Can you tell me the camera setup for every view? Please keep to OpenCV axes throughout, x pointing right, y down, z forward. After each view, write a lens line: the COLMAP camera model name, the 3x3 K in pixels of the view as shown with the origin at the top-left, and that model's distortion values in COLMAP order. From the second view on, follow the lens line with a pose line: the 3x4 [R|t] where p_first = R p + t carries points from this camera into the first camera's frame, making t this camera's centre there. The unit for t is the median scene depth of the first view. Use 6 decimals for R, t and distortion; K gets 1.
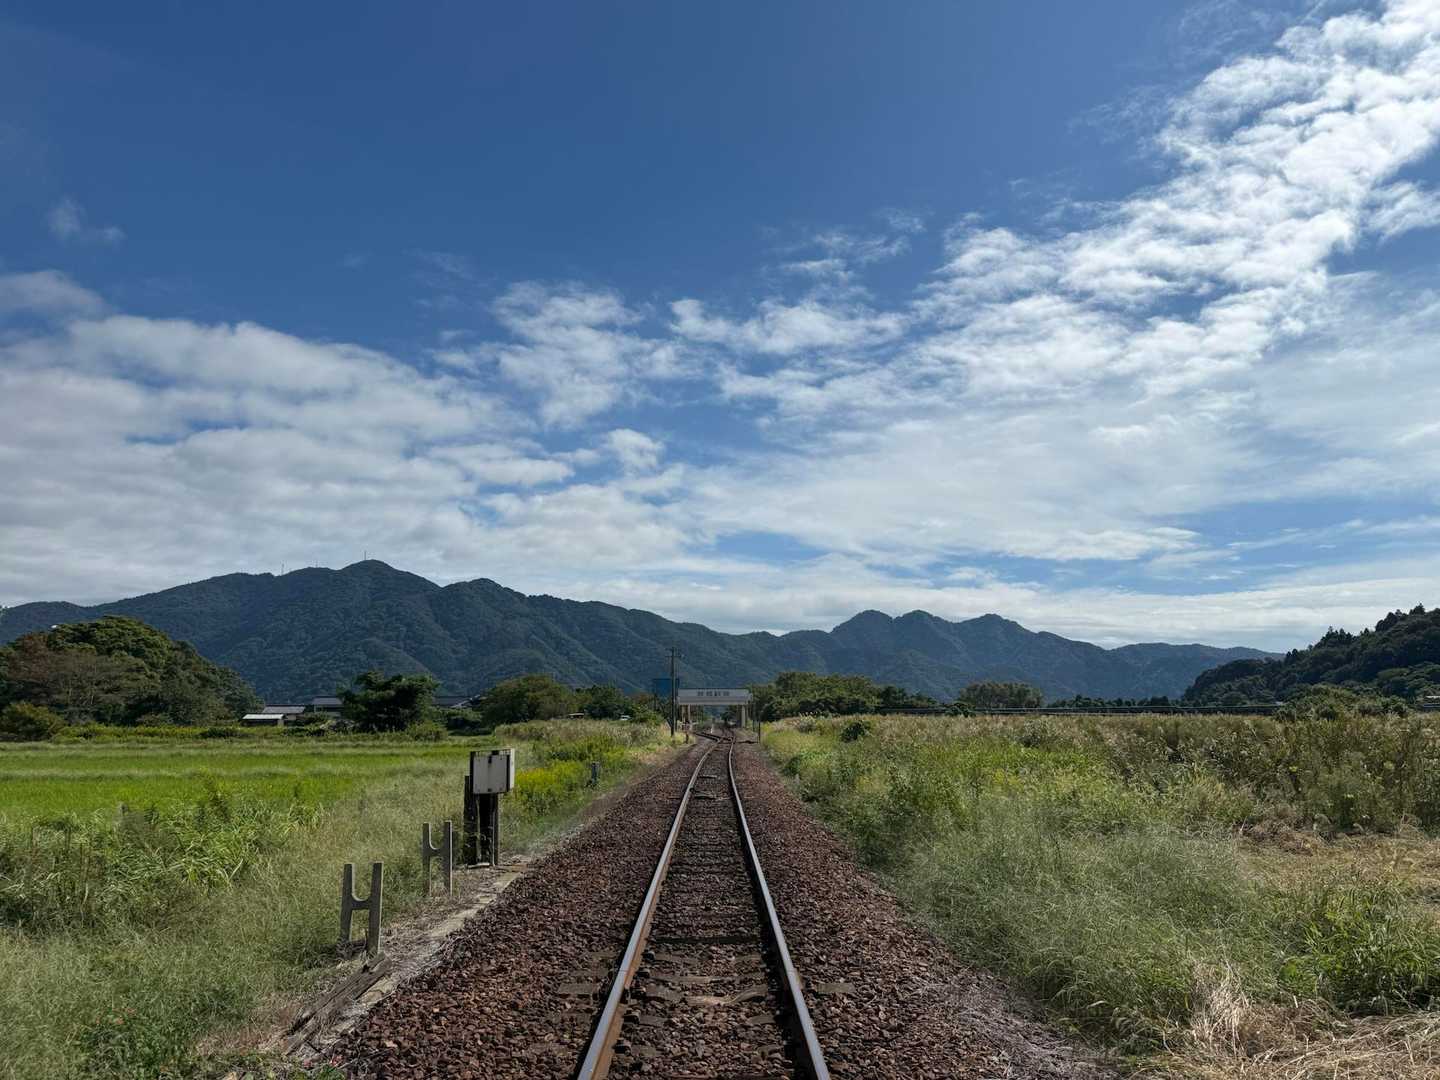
lens RADIAL K [[1444.7, 0, 720.0], [0, 1444.7, 540.0], [0, 0, 1]] dist [0.014748, 0.005101]
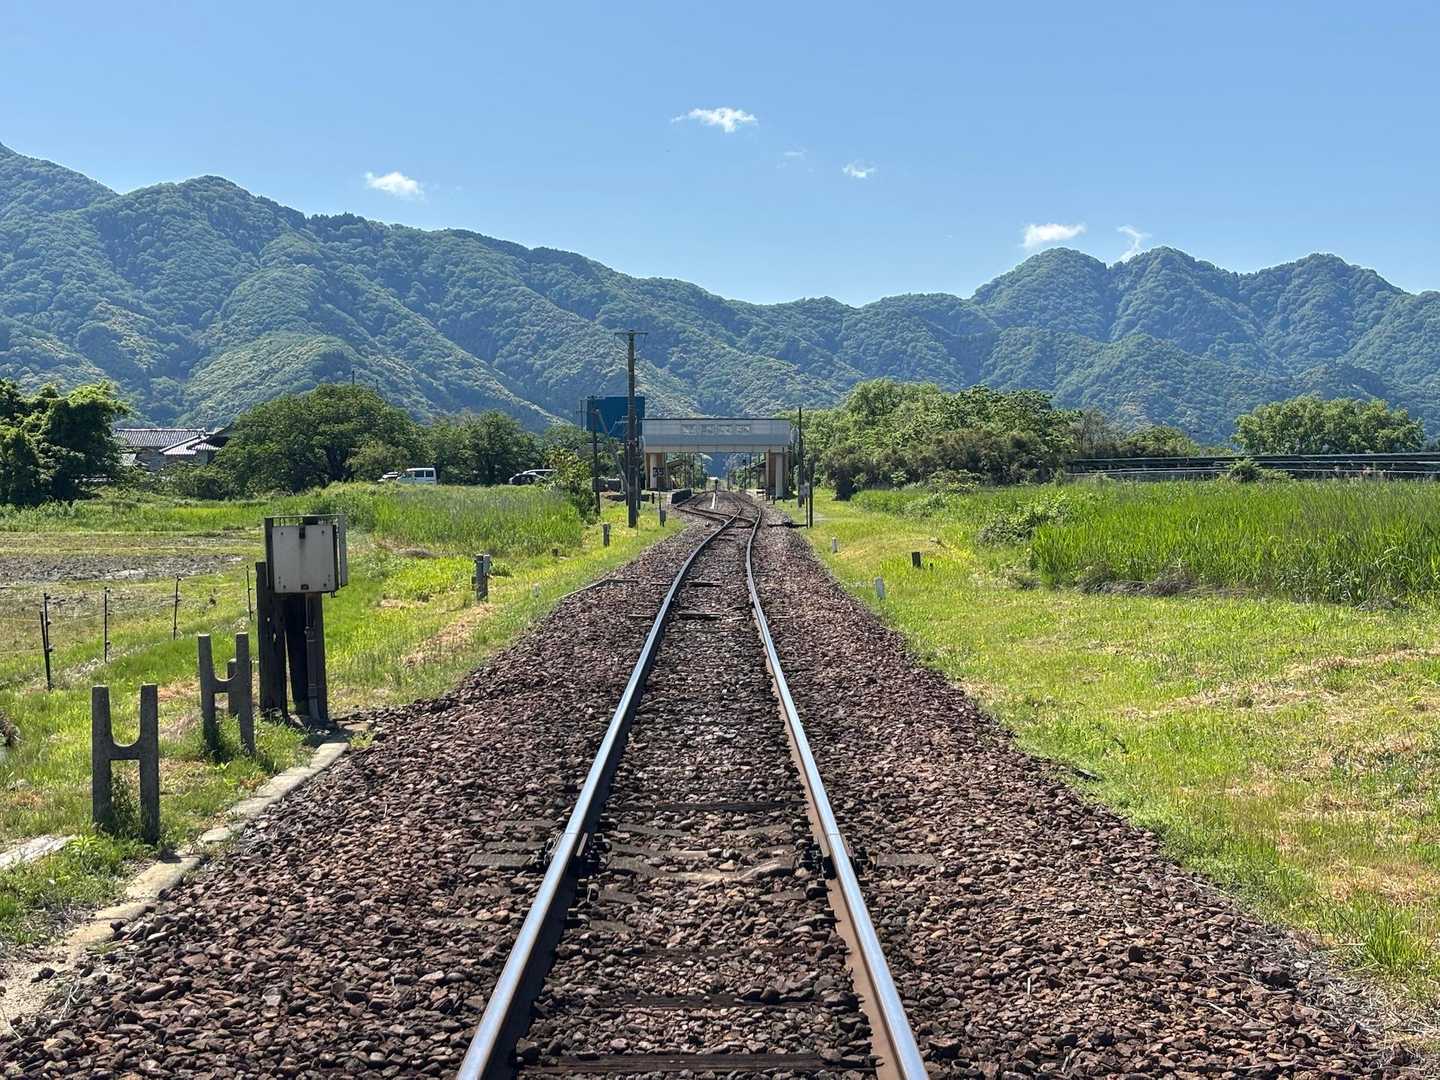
lens RADIAL K [[1444.7, 0, 720.0], [0, 1444.7, 540.0], [0, 0, 1]] dist [0.014748, 0.005101]
pose [[0.999979, 0.006448, 0.001099, -0.003332], [-0.006528, 0.972794, 0.231579, 0.031514], [0.000425, -0.231581, 0.972815, 0.528662]]
